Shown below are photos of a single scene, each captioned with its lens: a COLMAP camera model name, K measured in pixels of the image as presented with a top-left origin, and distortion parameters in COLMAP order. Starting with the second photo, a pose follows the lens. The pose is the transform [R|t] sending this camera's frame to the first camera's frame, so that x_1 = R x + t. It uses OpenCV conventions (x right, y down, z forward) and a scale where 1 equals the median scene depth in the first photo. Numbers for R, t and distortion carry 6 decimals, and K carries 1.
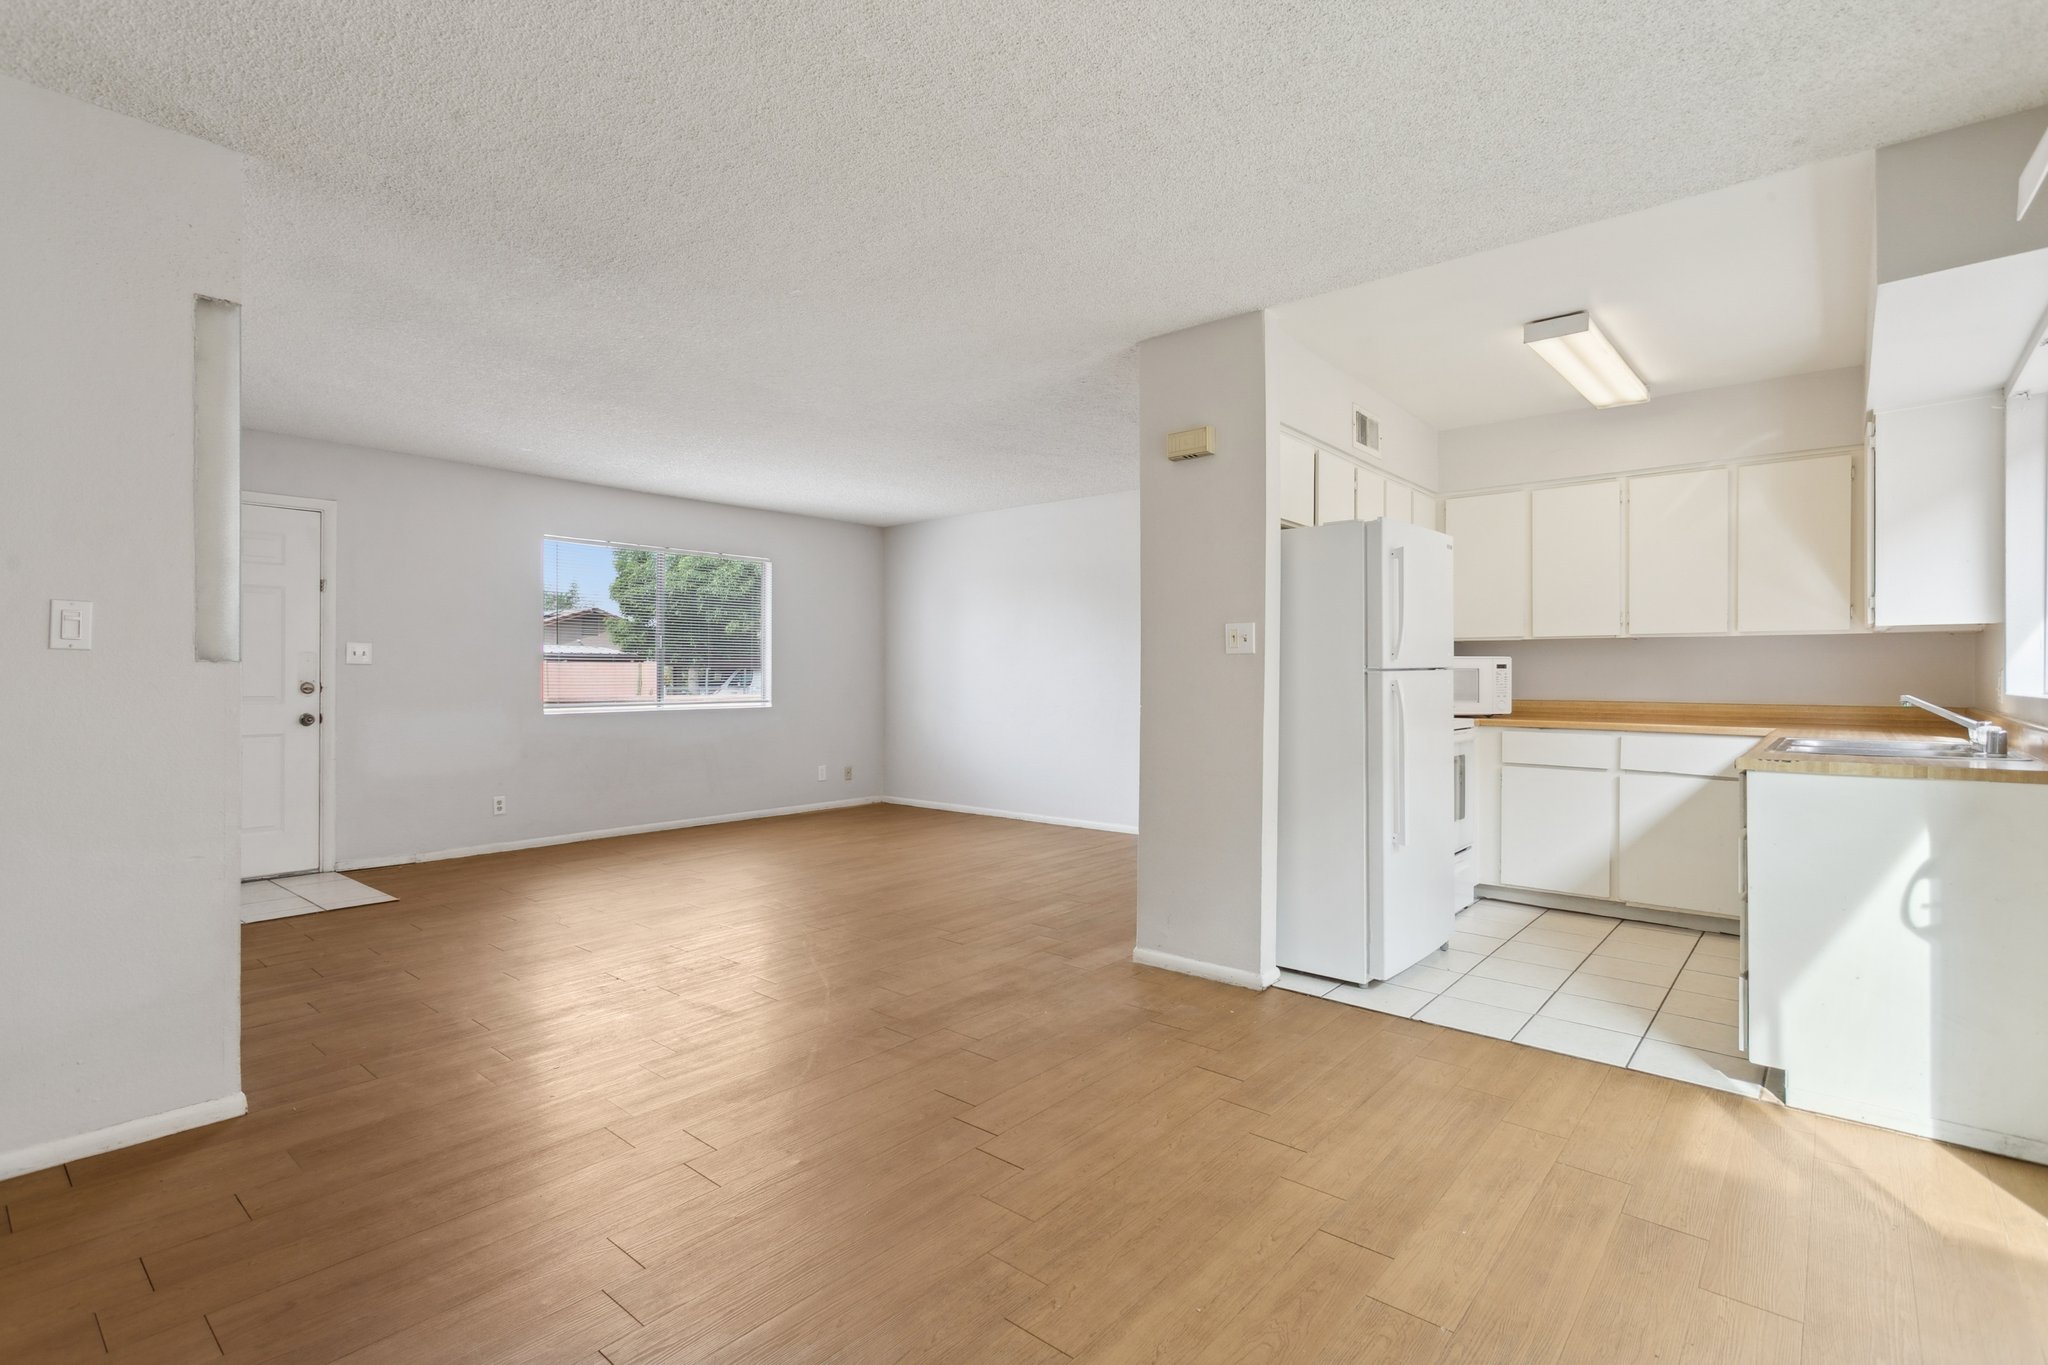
lens RADIAL K [[973.1, 0, 1020.9], [0, 973.1, 669.8], [0, 0, 1]] dist [0.004073, 0.000228]
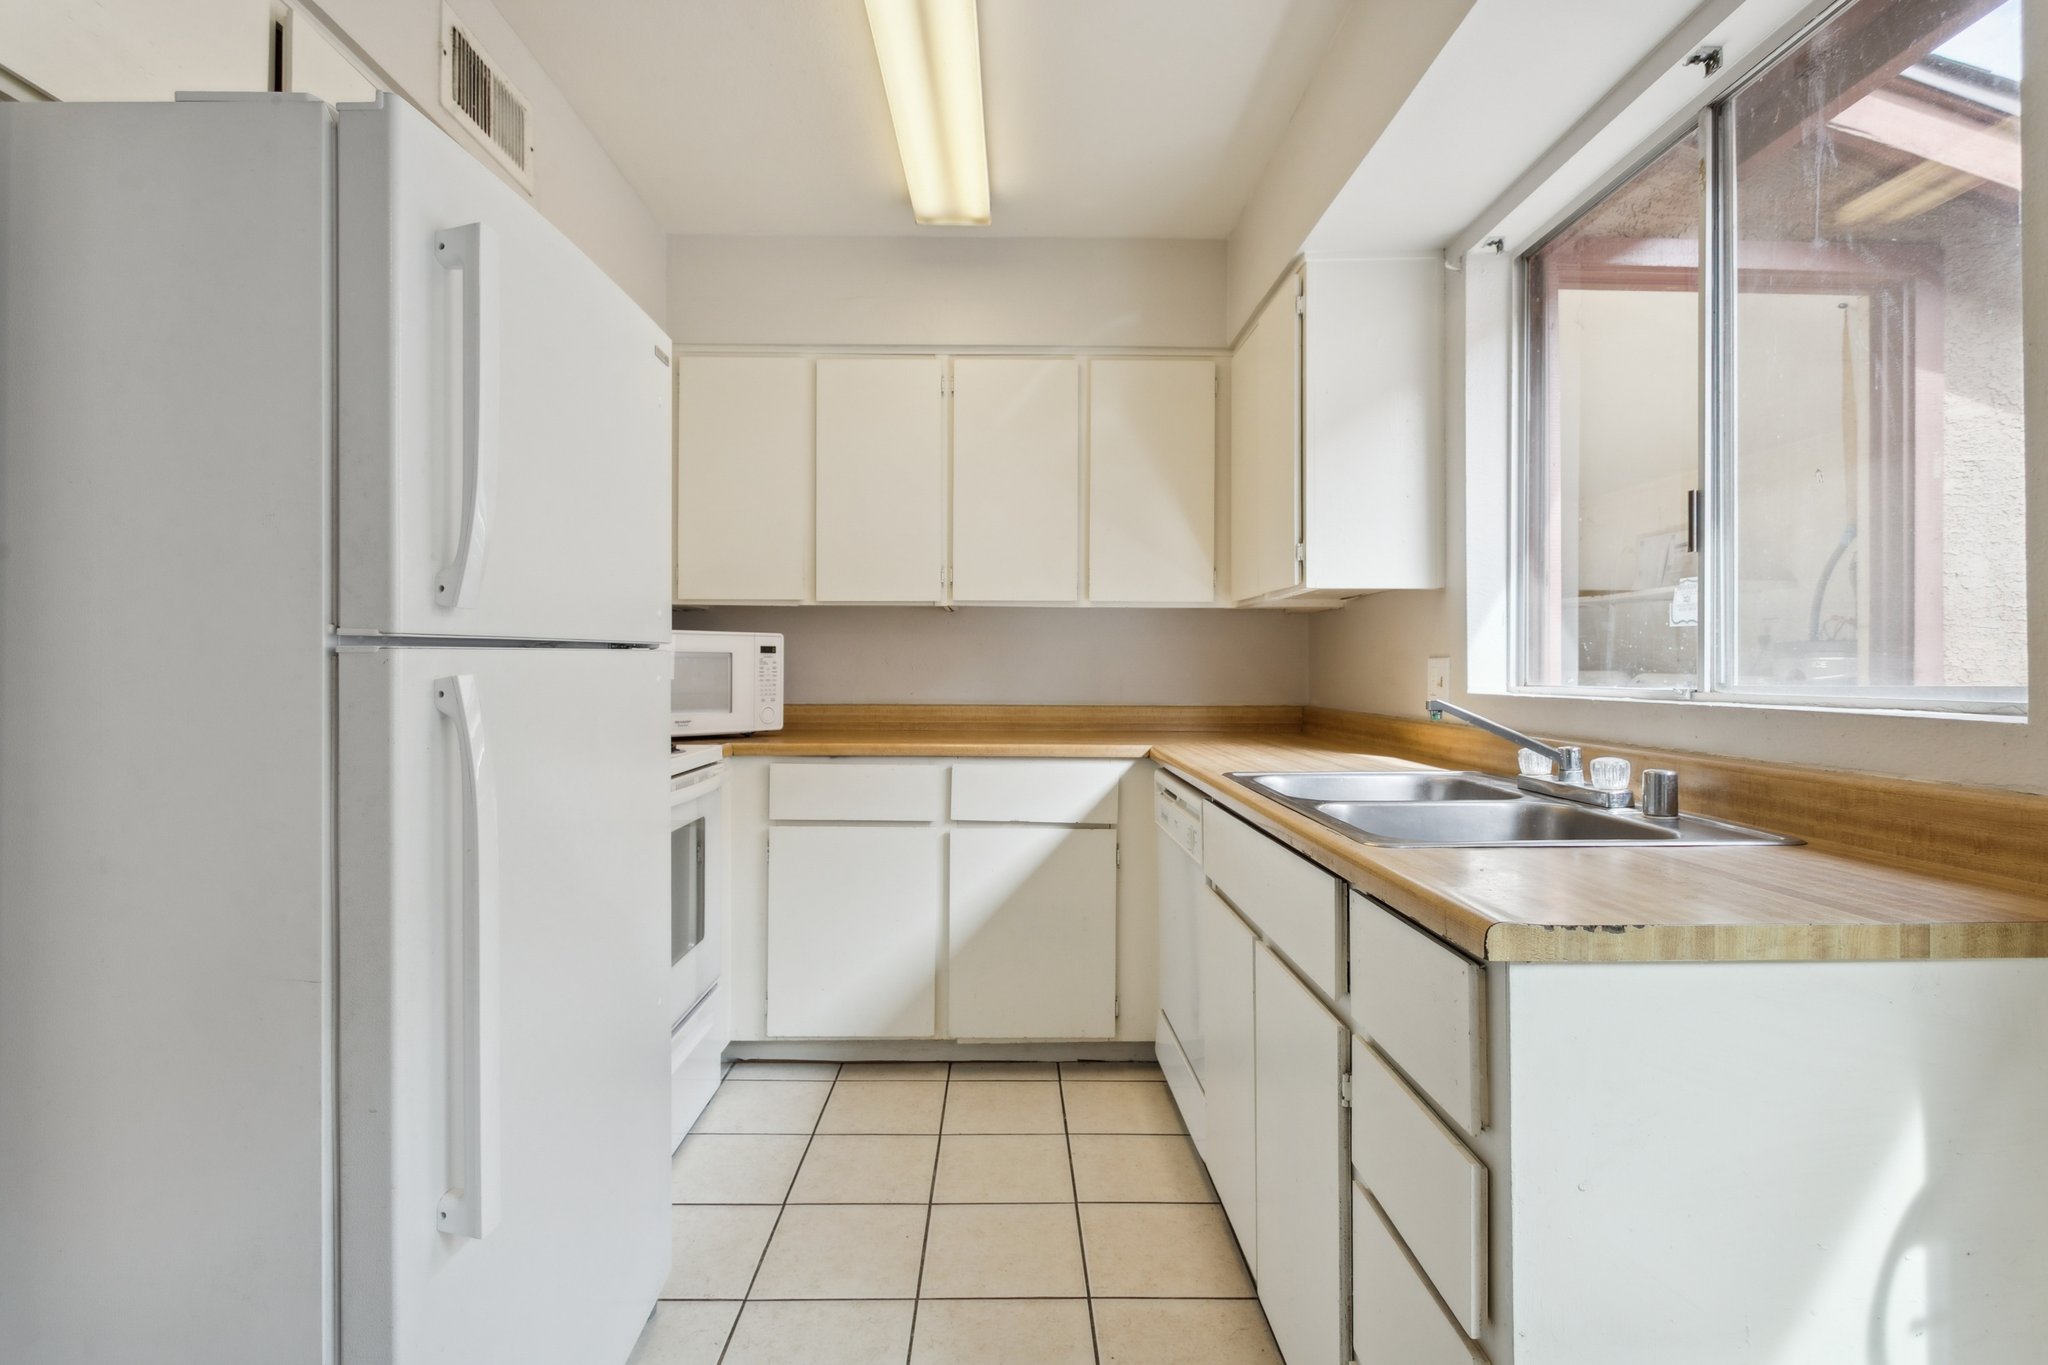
lens RADIAL K [[973.1, 0, 1020.9], [0, 973.1, 669.8], [0, 0, 1]] dist [0.004073, 0.000228]
pose [[0.750072, -0.000439, 0.661356, 0.247011], [-0.005437, 0.999962, 0.006829, 0.004246], [-0.661334, -0.008718, 0.750041, 0.515738]]
